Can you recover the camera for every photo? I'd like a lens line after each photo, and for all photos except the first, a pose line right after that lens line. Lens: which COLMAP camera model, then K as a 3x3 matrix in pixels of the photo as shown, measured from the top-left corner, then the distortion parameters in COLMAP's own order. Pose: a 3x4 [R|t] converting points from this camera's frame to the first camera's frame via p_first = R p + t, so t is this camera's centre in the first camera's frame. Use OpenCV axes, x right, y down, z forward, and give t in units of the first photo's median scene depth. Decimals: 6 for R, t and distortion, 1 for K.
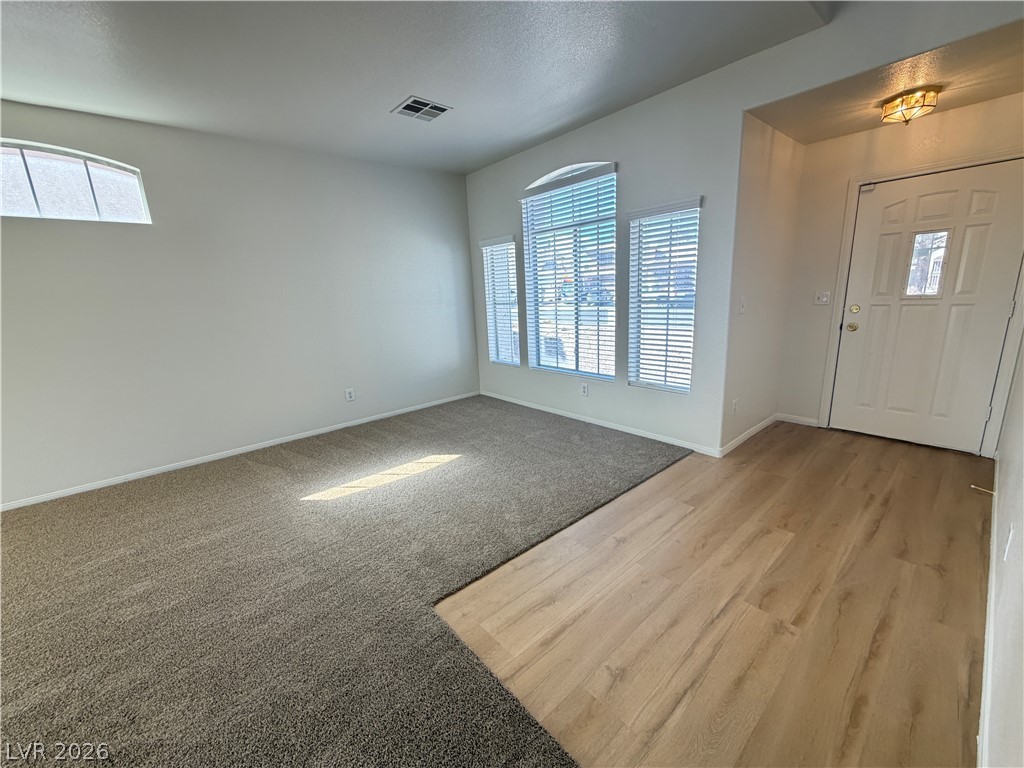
lens RADIAL K [[409.7, 0, 509.7], [0, 409.7, 385.6], [0, 0, 1]] dist [-0.000835, -0.000110]
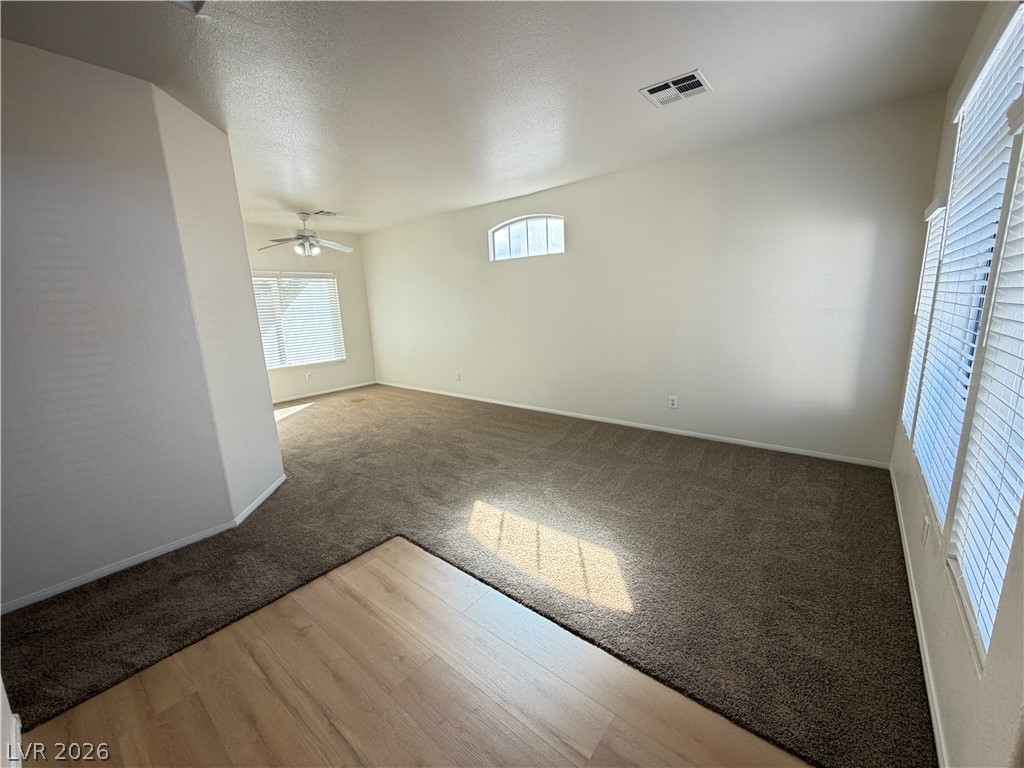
lens RADIAL K [[409.7, 0, 509.7], [0, 409.7, 385.6], [0, 0, 1]] dist [-0.000835, -0.000110]
pose [[0.168494, 0.242422, -0.955427, 1.255664], [-0.196062, 0.958160, 0.208539, -0.380552], [0.966007, 0.152185, 0.208974, 1.104442]]
